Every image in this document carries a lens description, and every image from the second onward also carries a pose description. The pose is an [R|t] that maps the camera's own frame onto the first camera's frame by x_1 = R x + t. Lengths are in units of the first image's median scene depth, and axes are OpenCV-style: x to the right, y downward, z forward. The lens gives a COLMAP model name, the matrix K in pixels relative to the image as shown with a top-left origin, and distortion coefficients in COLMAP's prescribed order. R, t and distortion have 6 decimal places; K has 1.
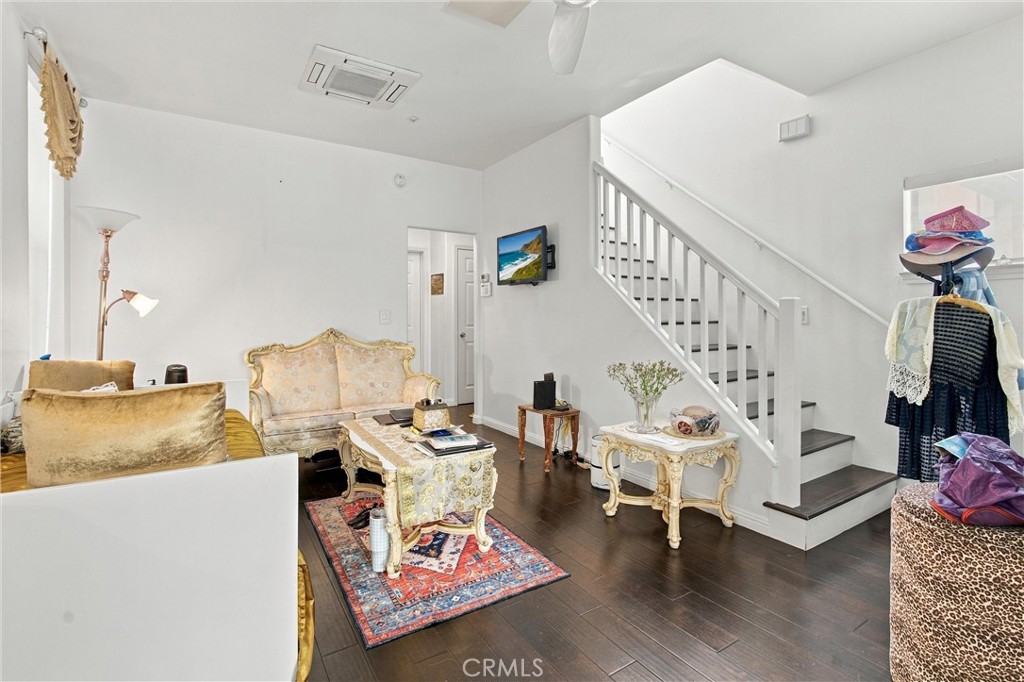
lens RADIAL K [[478.0, 0, 513.2], [0, 478.0, 313.2], [0, 0, 1]] dist [0.000574, 0.000088]
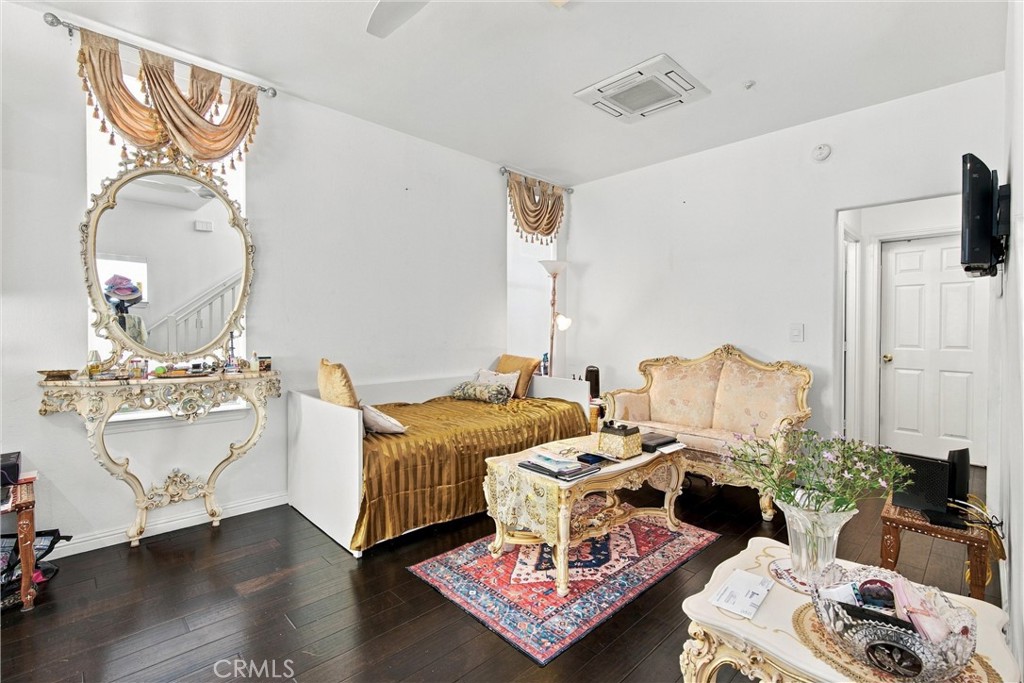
lens RADIAL K [[469.4, 0, 506.0], [0, 469.4, 331.8], [0, 0, 1]] dist [0.000783, 0.000106]
pose [[0.189339, 0.011418, -0.981845, 0.605747], [-0.000295, 0.999933, 0.011571, -0.004087], [0.981912, -0.001901, 0.189330, 0.567597]]
